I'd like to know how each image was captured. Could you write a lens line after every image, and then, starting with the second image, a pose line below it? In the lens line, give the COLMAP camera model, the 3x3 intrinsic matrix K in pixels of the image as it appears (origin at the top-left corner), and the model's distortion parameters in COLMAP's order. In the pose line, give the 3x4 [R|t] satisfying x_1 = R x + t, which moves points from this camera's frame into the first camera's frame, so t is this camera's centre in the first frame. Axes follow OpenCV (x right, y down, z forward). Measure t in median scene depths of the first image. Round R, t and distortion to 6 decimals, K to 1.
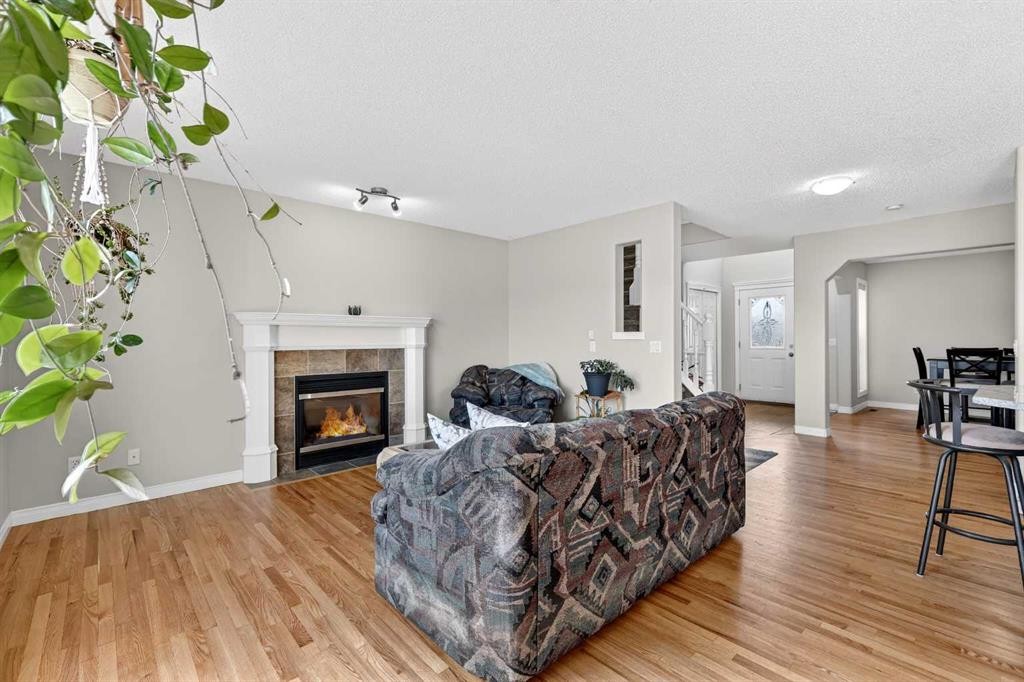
lens RADIAL K [[444.1, 0, 538.0], [0, 444.1, 342.7], [0, 0, 1]] dist [-0.000037, 0.000083]
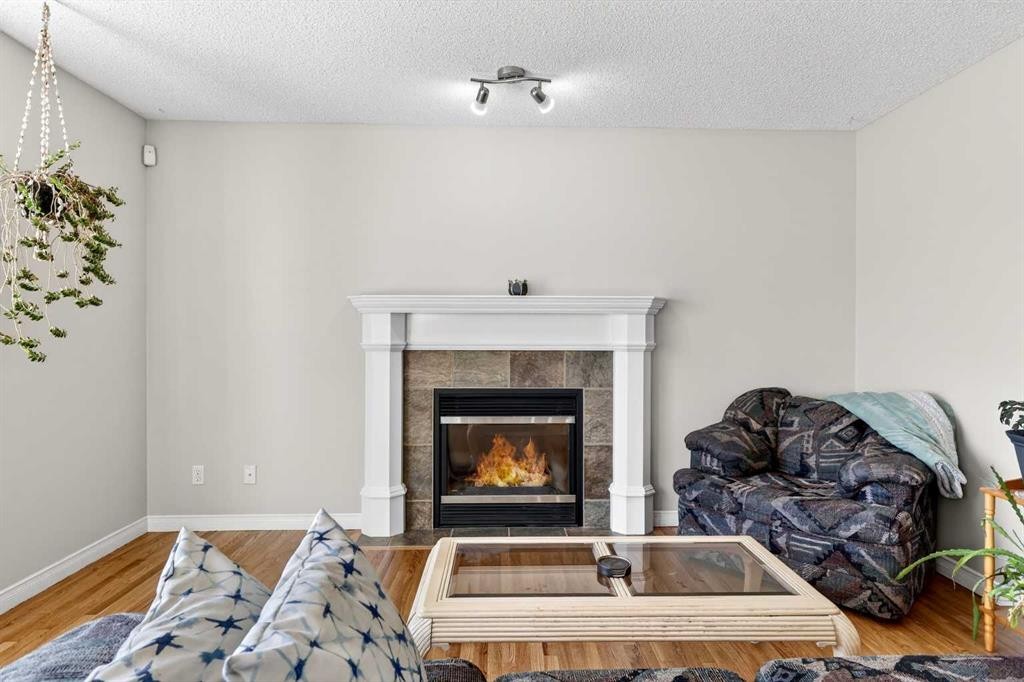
lens RADIAL K [[600.0, 0, 512.0], [0, 600.0, 341.0], [0, 0, 1]] dist [0.004953, 0.002716]
pose [[0.726732, 0.013616, -0.686786, 0.141702], [-0.011882, 0.999903, 0.007251, -0.004445], [0.686818, 0.002890, 0.726824, 0.358373]]
